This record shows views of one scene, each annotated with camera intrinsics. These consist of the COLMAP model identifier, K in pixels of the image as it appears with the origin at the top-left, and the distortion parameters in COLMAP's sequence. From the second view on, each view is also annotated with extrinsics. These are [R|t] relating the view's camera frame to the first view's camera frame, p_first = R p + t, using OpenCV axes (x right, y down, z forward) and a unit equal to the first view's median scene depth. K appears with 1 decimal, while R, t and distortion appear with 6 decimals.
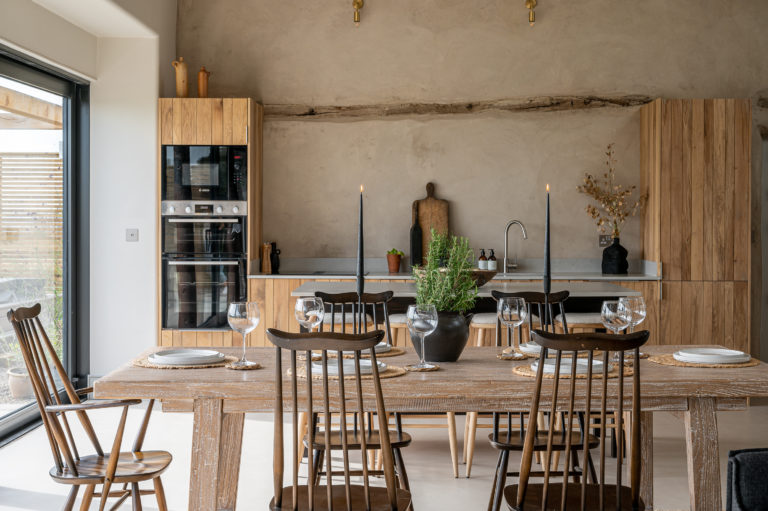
lens RADIAL K [[1156.4, 0, 384.0], [0, 1156.4, 255.5], [0, 0, 1]] dist [-0.087207, -0.023325]
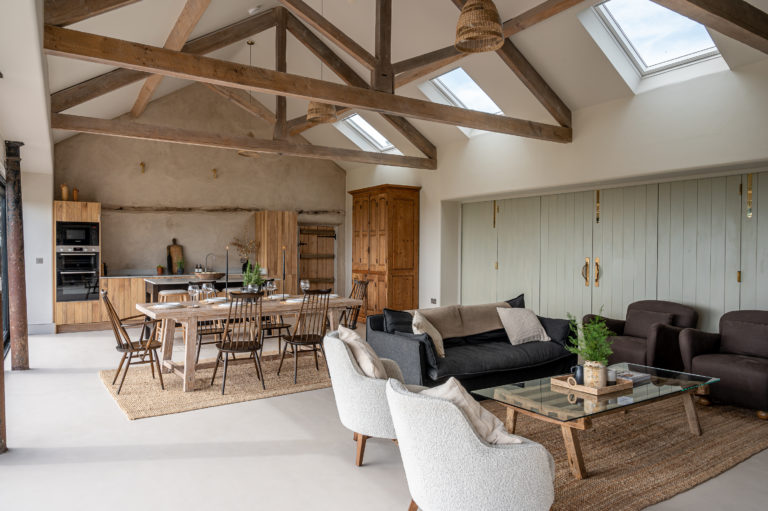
lens RADIAL K [[510.2, 0, 384.0], [0, 510.2, 255.5], [0, 0, 1]] dist [0.046291, 0.000169]
pose [[0.836967, -0.003721, 0.547241, -0.208366], [0.010144, 0.999911, -0.008715, -0.012054], [-0.547160, 0.012845, 0.836930, -0.213497]]
